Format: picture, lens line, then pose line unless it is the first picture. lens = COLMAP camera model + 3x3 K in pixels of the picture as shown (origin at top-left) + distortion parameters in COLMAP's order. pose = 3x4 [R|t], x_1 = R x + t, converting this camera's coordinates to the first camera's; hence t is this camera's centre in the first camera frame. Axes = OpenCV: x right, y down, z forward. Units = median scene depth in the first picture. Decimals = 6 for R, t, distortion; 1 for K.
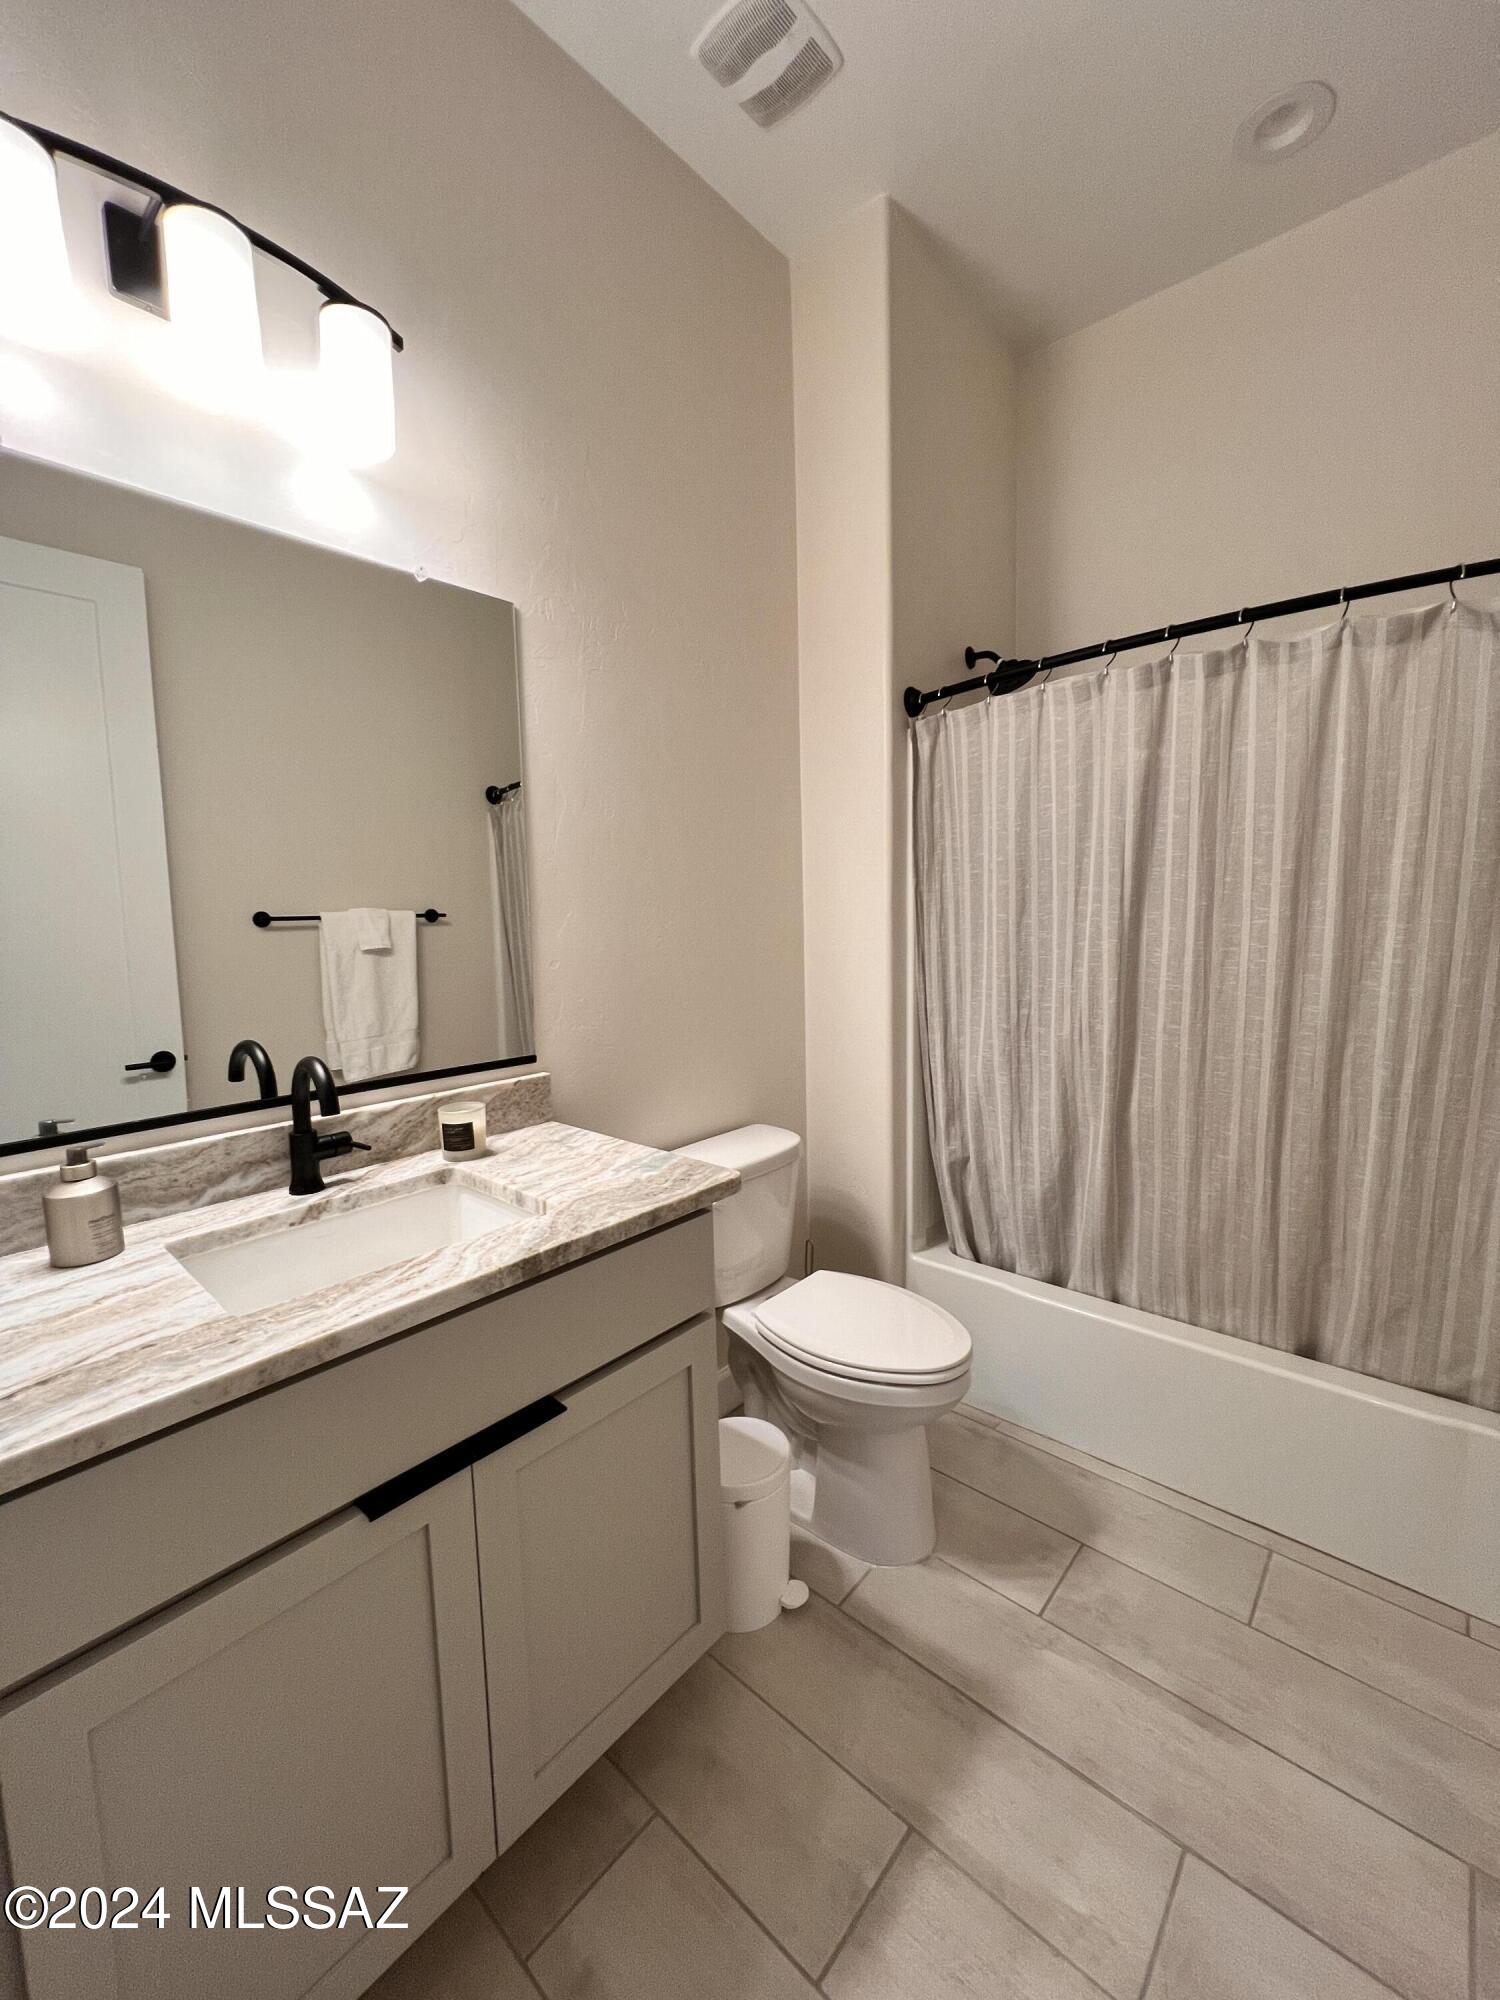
lens RADIAL K [[804.3, 0, 758.0], [0, 804.3, 996.1], [0, 0, 1]] dist [-0.001026, 0.000230]
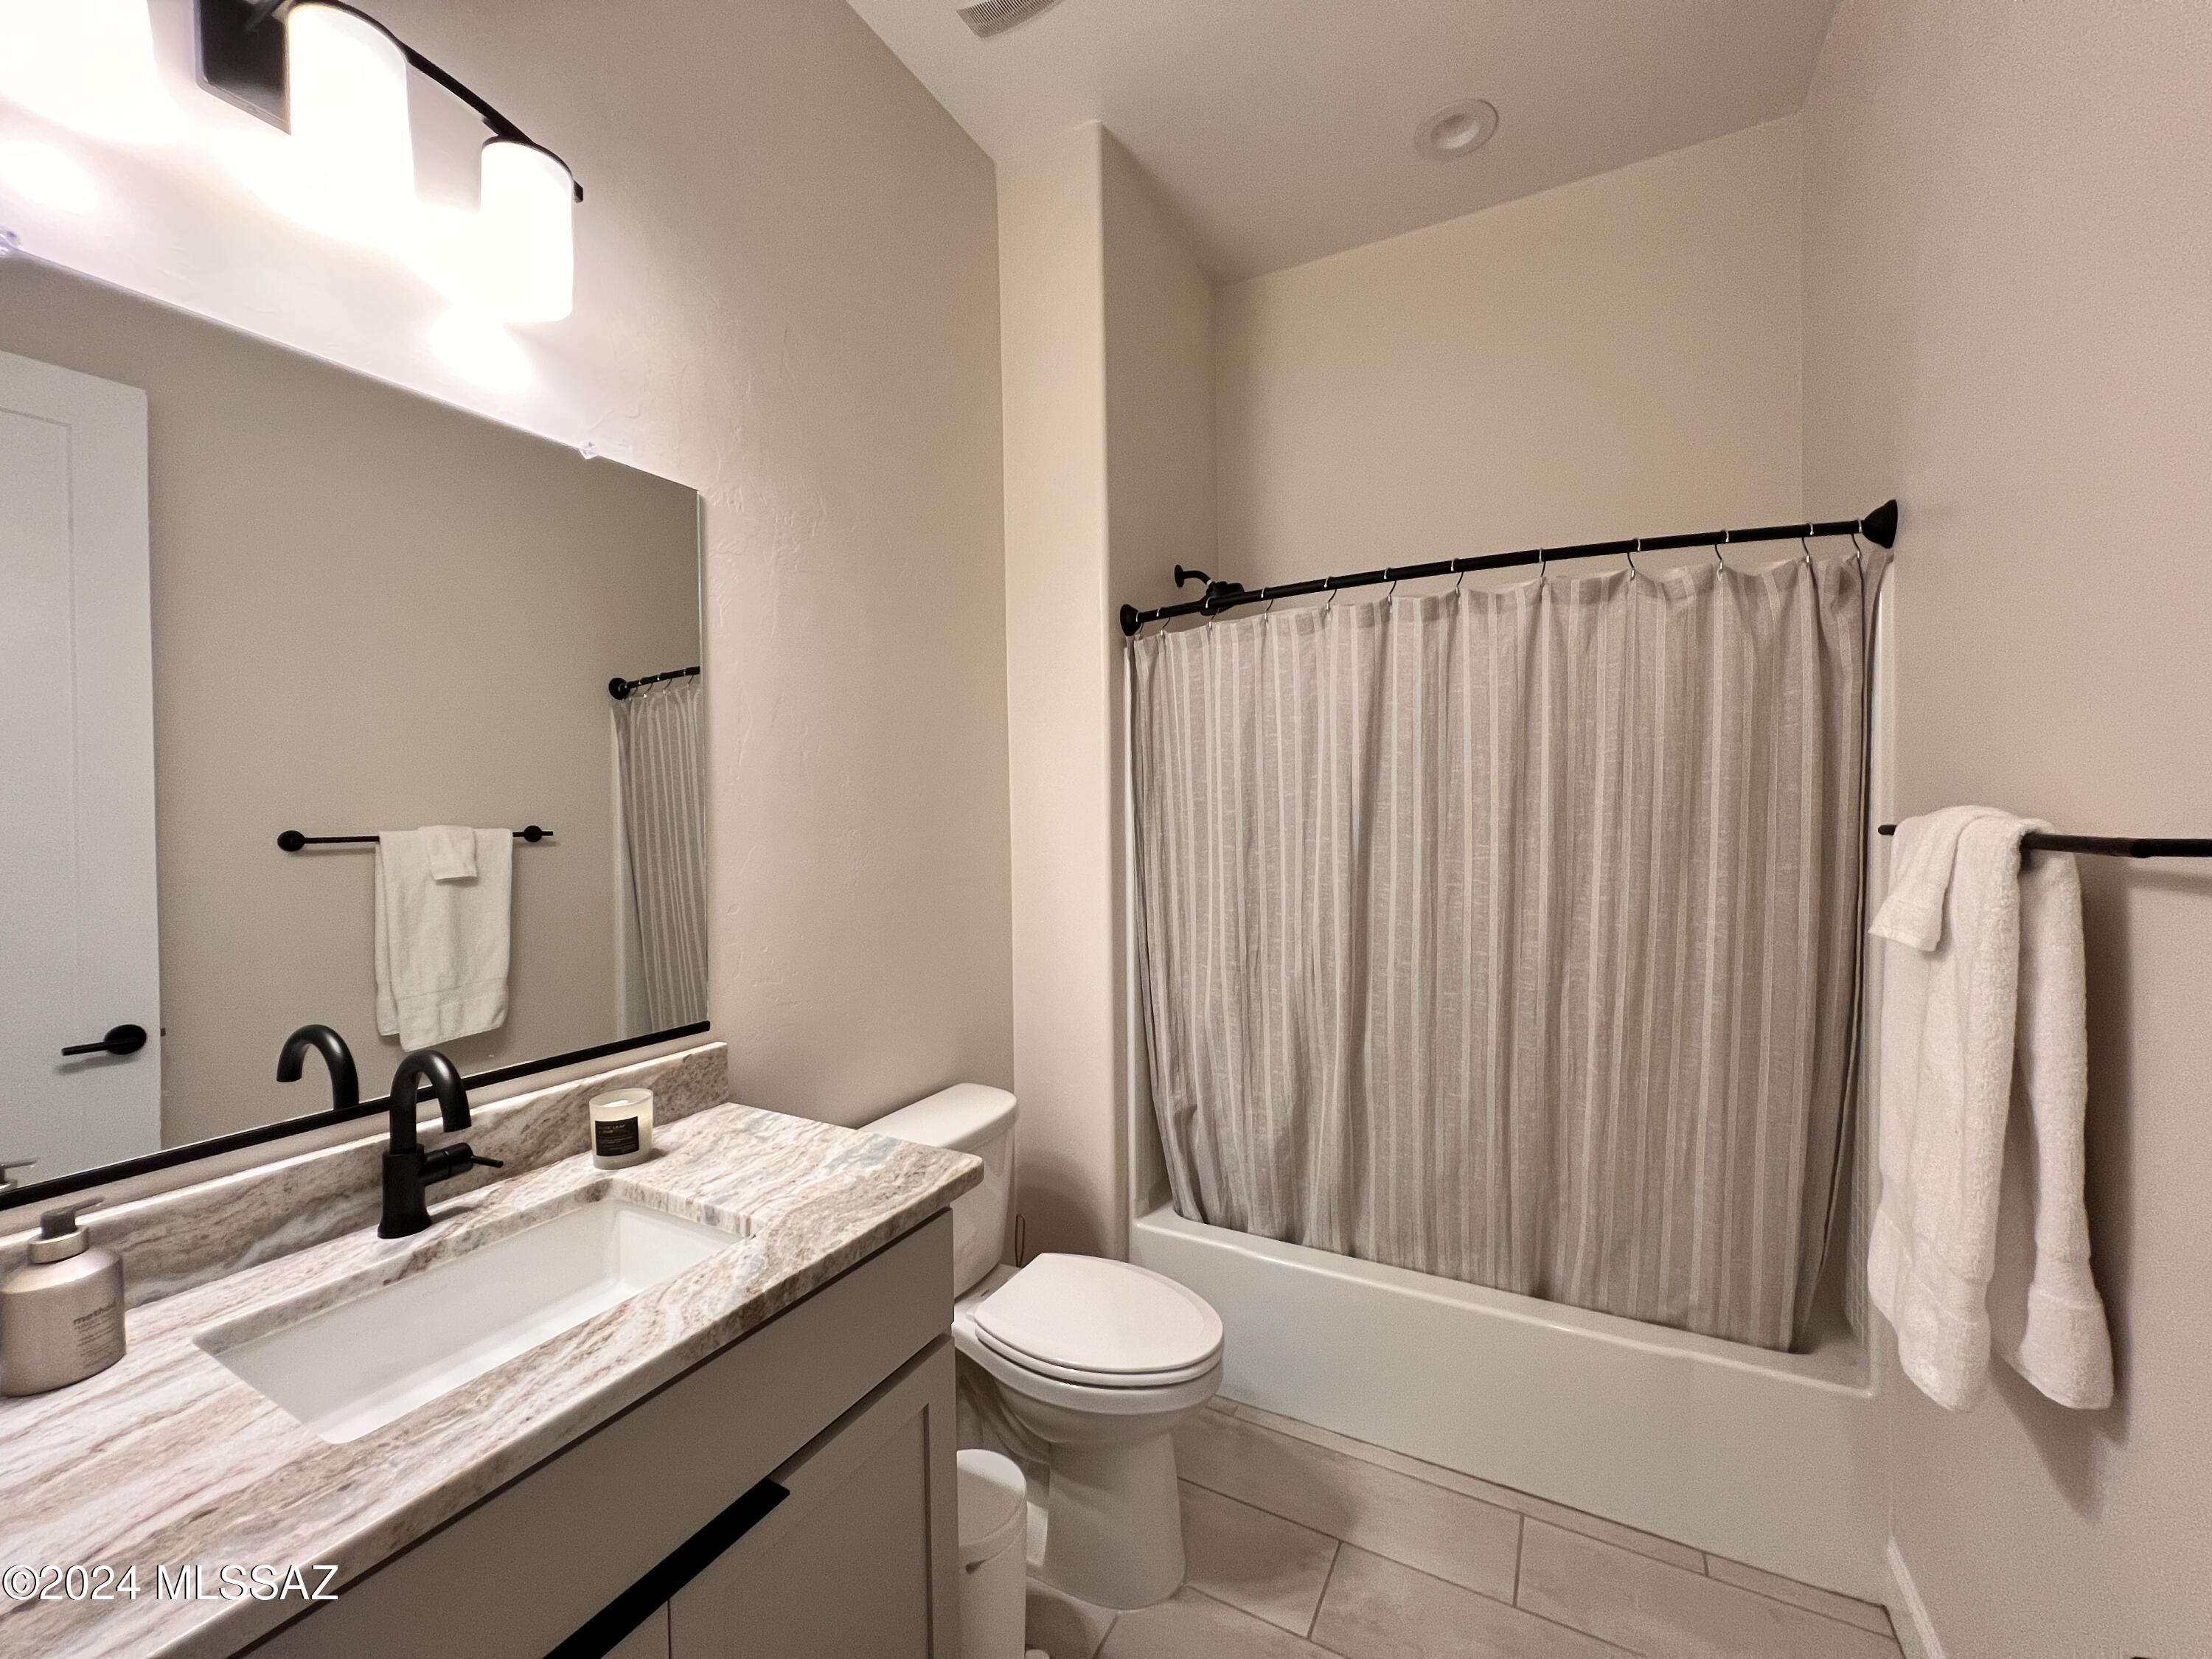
lens RADIAL K [[887.1, 0, 1100.6], [0, 887.1, 825.7], [0, 0, 1]] dist [-0.000434, 0.000587]
pose [[0.975005, 0.005271, 0.222122, -0.094485], [0.014684, 0.996004, -0.088088, -0.042208], [-0.221699, 0.089148, 0.971032, 0.015703]]
